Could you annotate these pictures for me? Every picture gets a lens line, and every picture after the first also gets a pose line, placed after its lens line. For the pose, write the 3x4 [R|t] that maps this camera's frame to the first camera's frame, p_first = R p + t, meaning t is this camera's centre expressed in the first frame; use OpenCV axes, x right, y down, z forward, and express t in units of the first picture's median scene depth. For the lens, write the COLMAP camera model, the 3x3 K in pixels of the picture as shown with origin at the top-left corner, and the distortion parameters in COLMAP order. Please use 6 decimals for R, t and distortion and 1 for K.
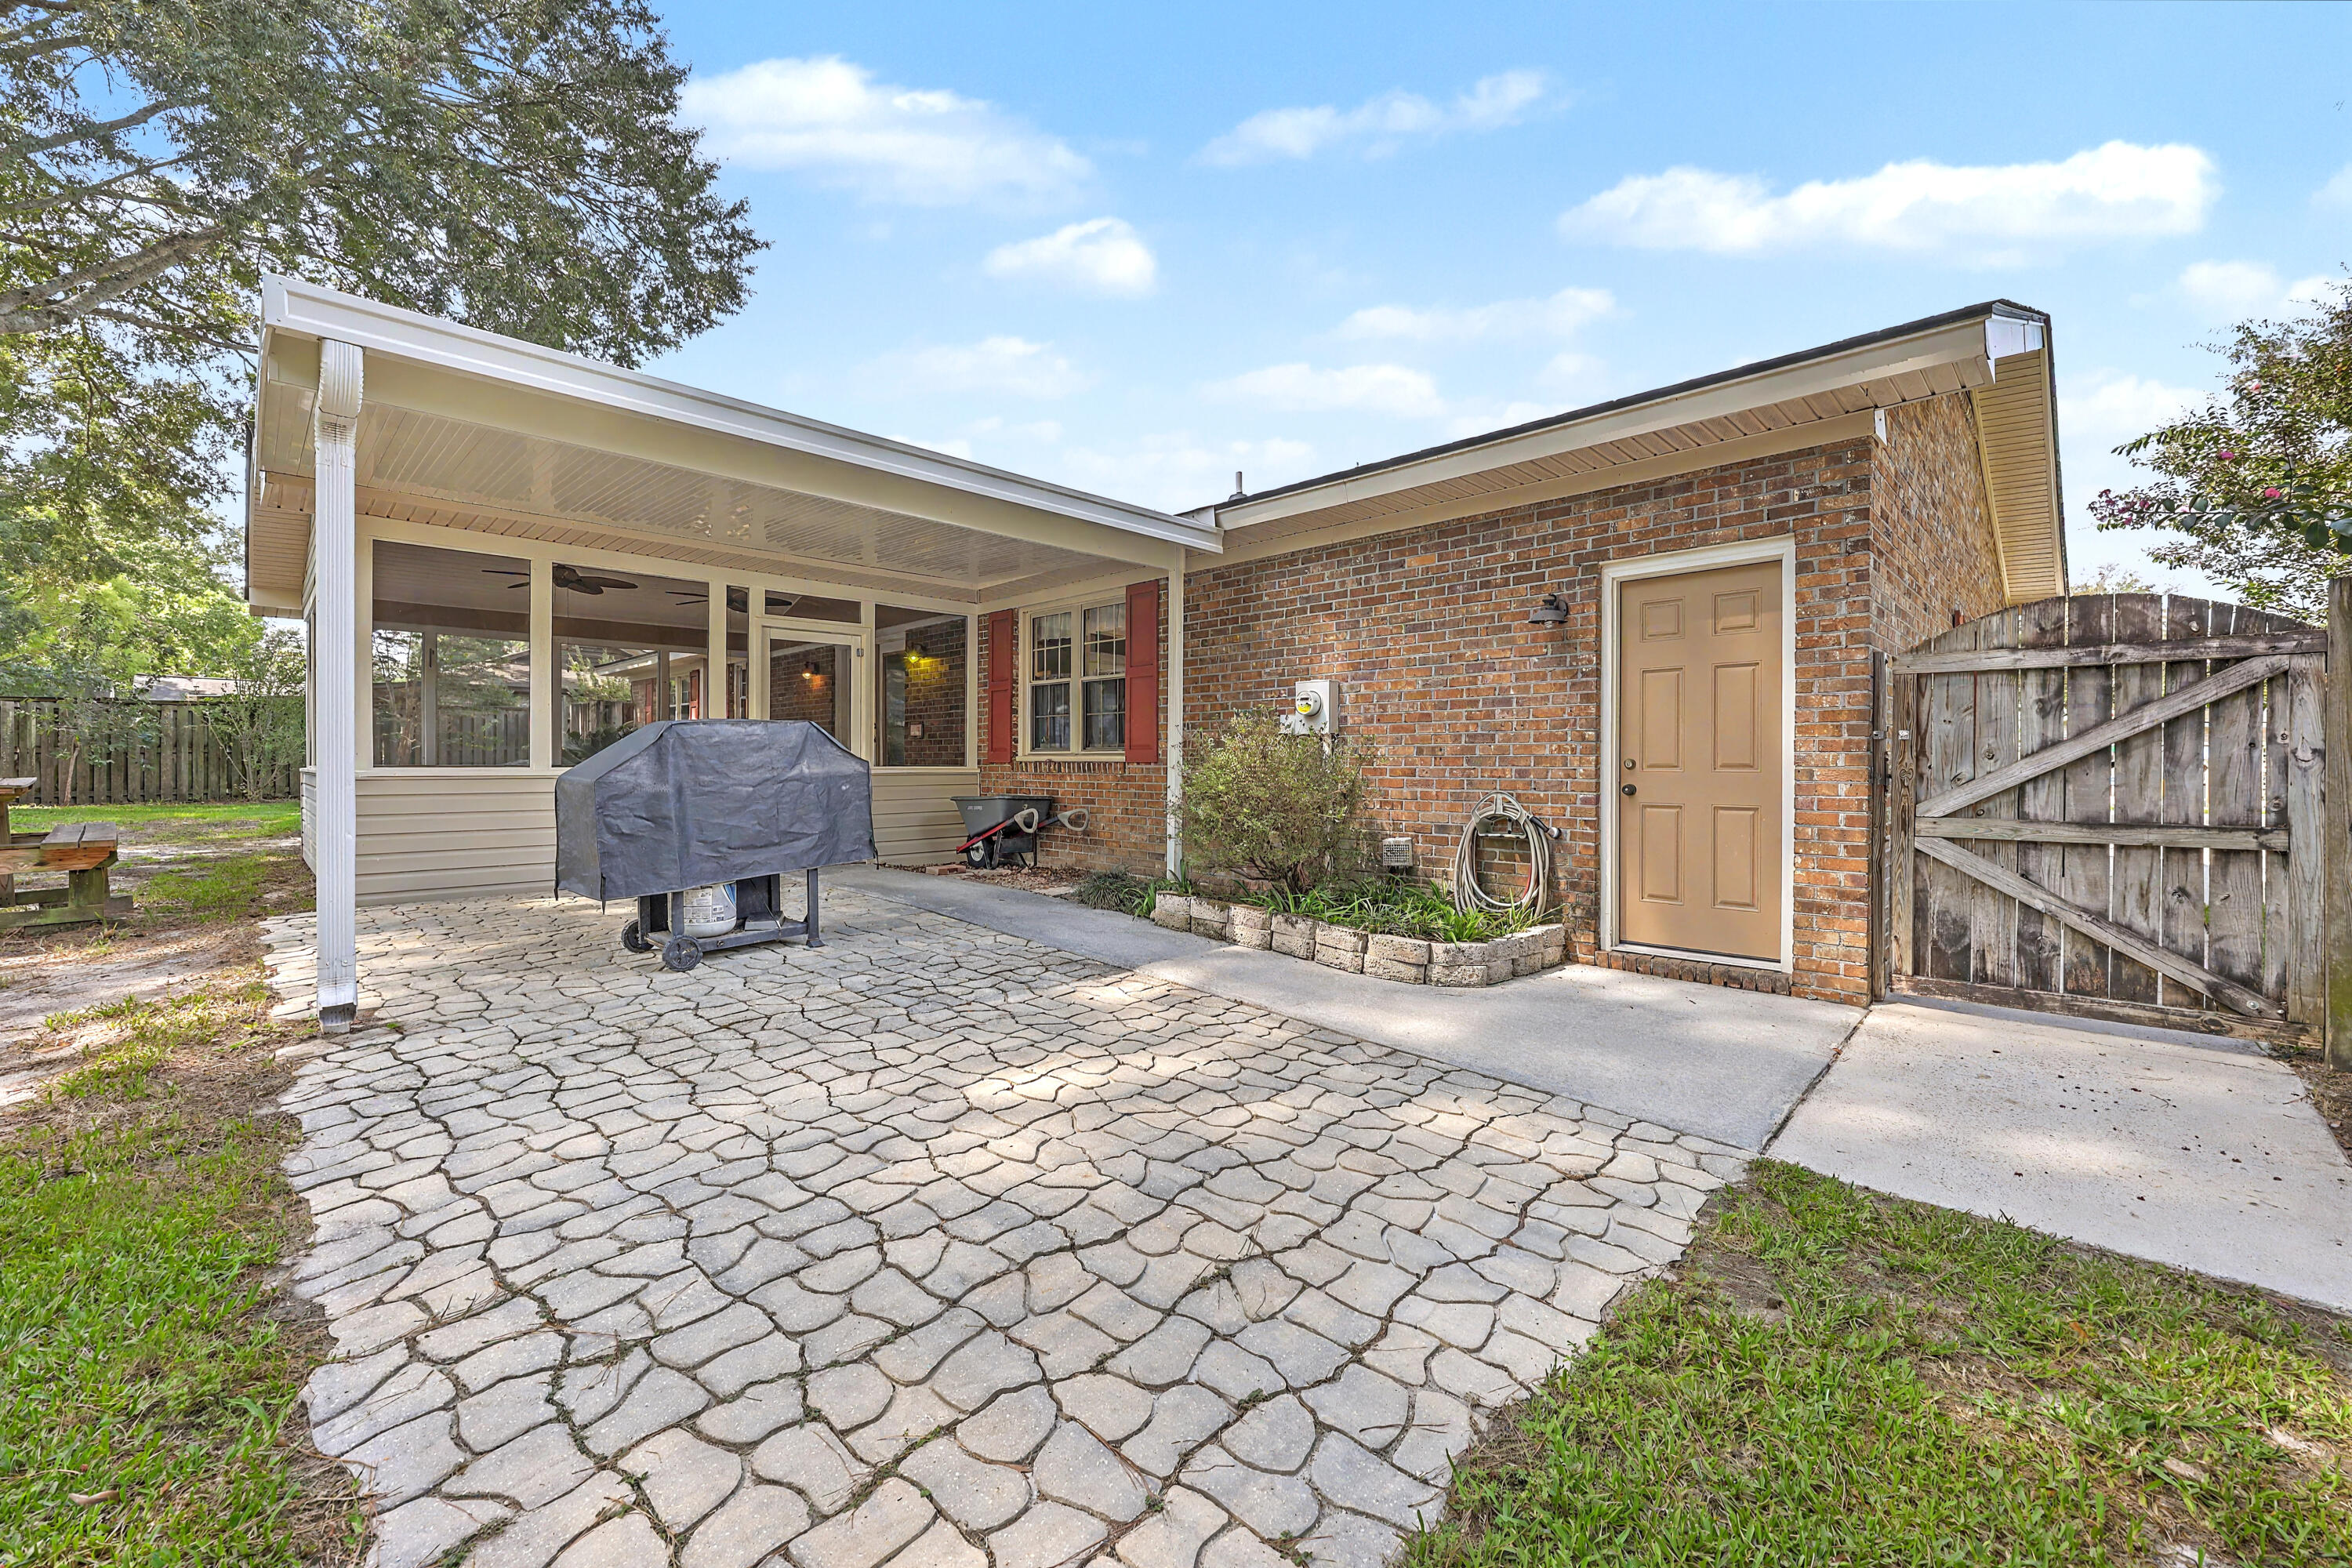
lens RADIAL K [[949.8, 0, 1179.4], [0, 949.8, 764.0], [0, 0, 1]] dist [-0.000301, 0.000051]
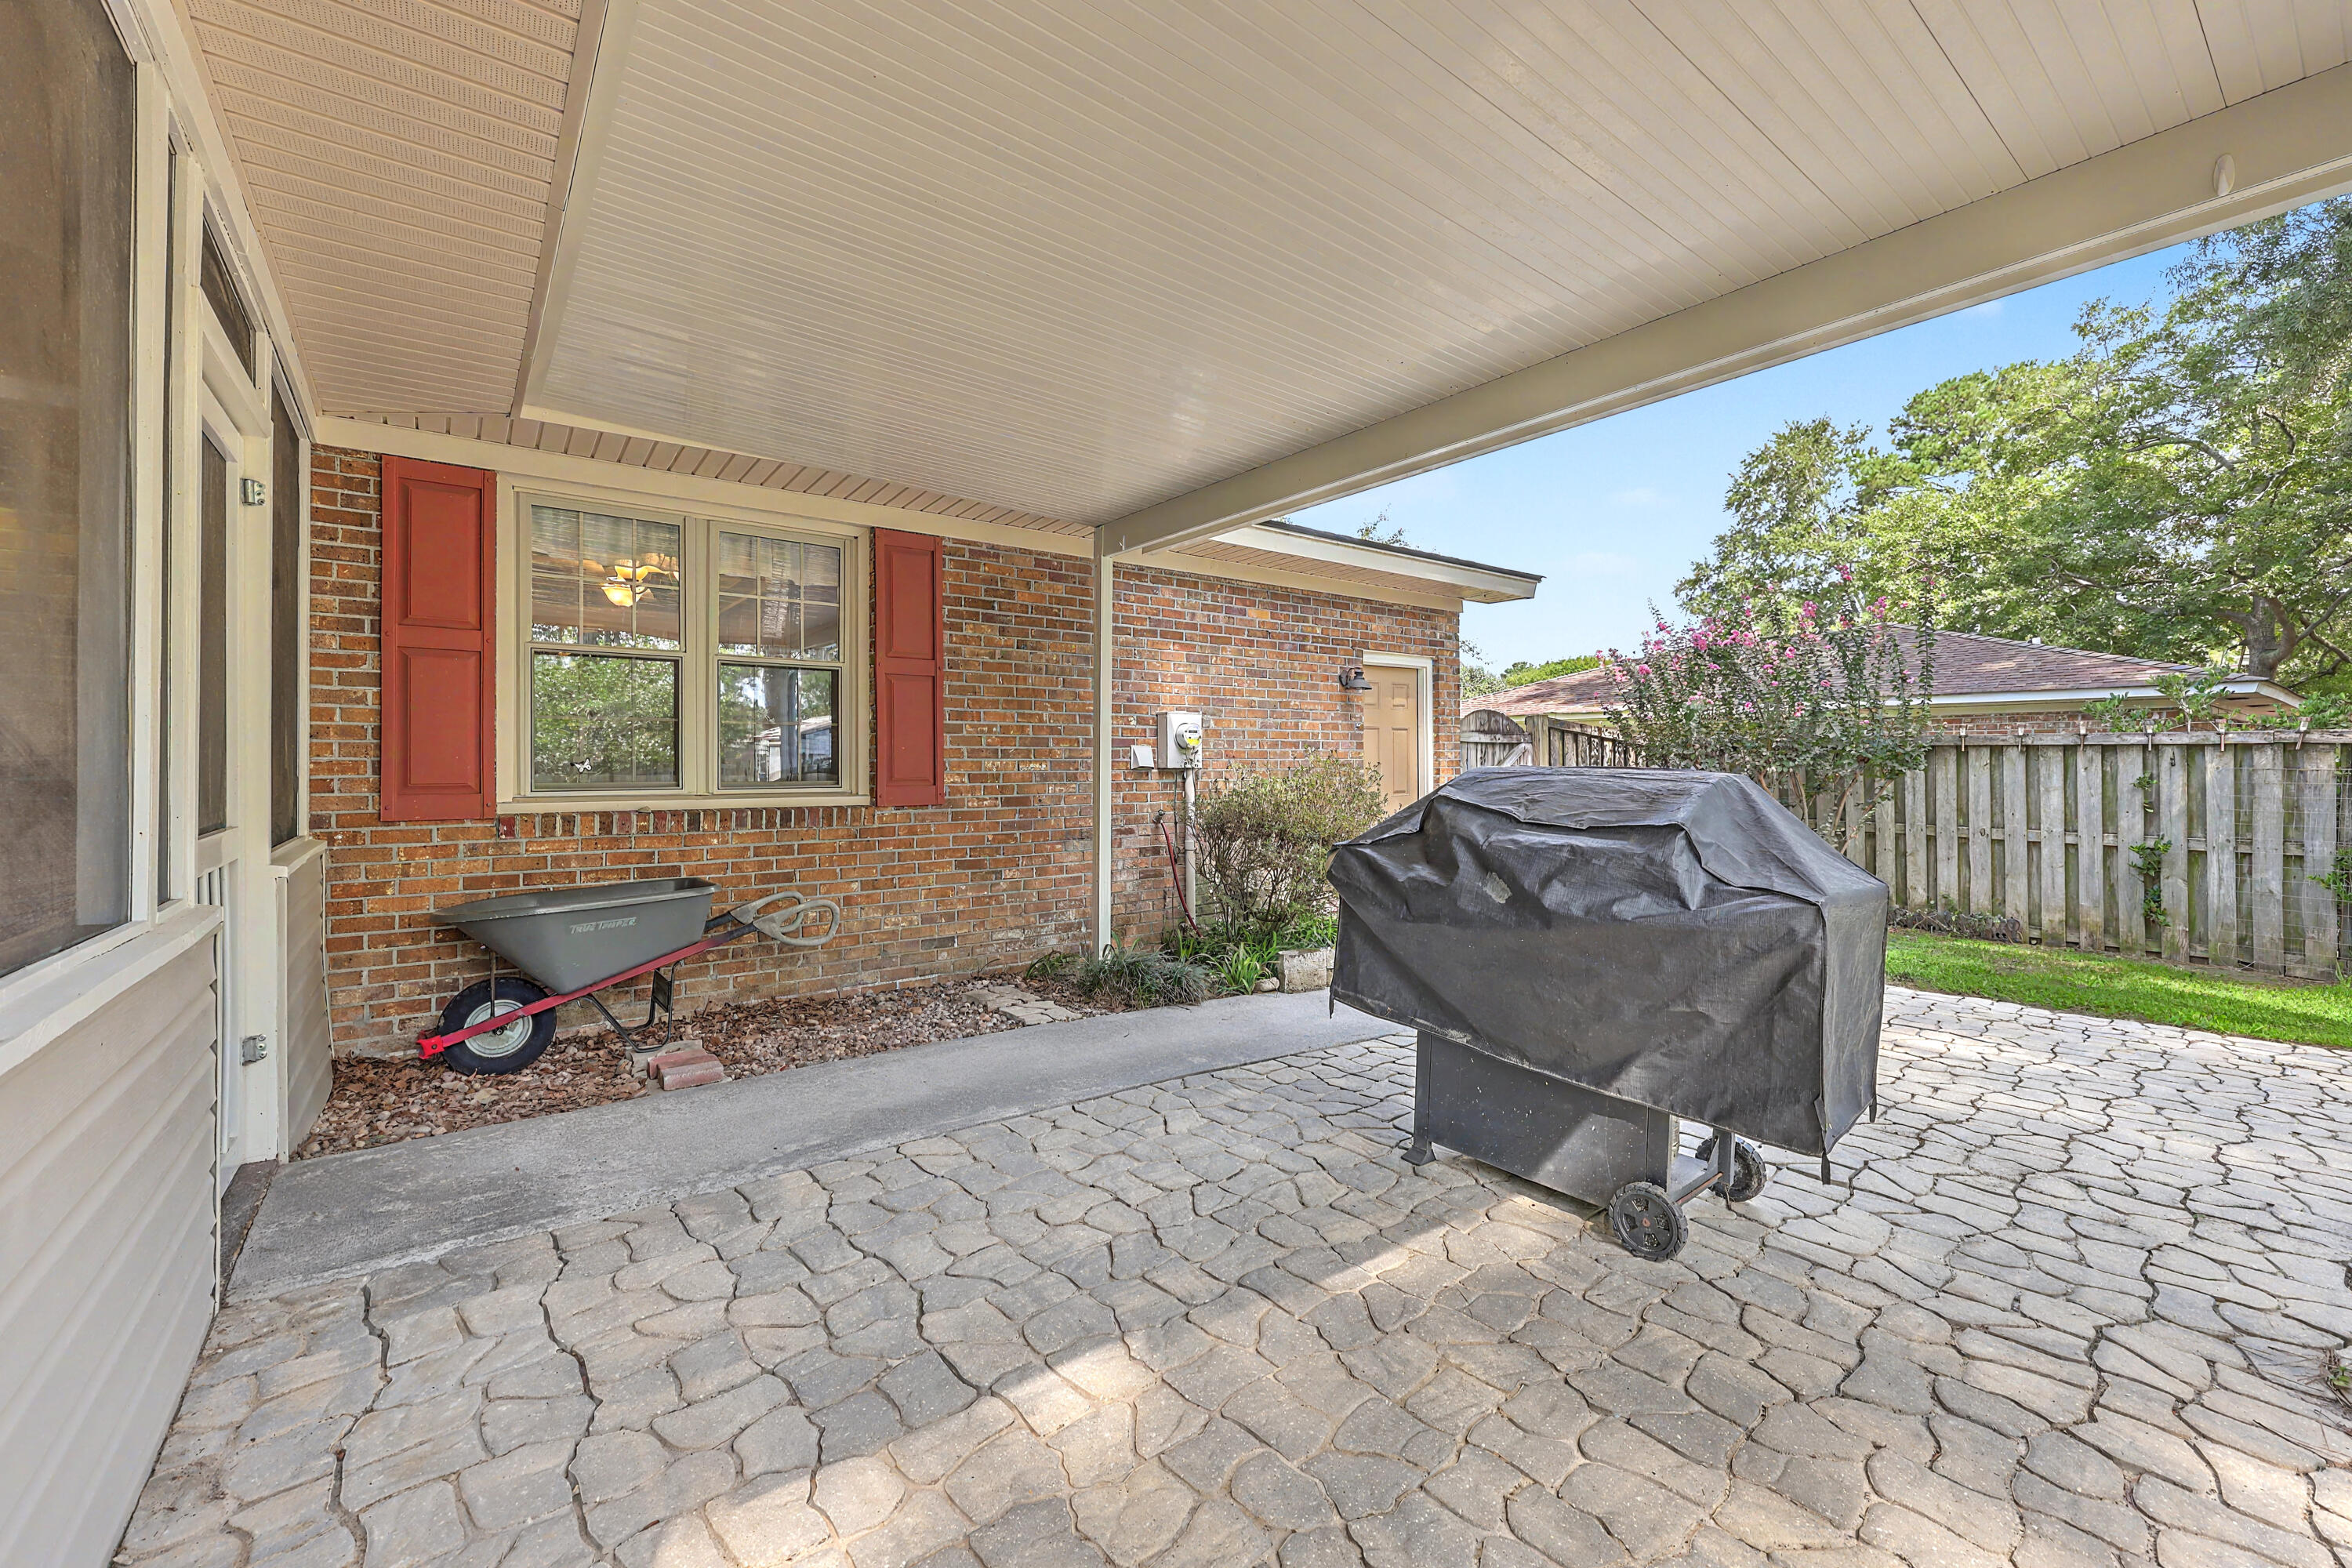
lens RADIAL K [[949.8, 0, 1179.4], [0, 949.8, 764.0], [0, 0, 1]] dist [-0.000301, 0.000051]
pose [[0.145831, 0.000187, 0.989309, -0.866027], [0.002885, 0.999996, -0.000615, -0.037403], [-0.989305, 0.002944, 0.145830, 0.932477]]
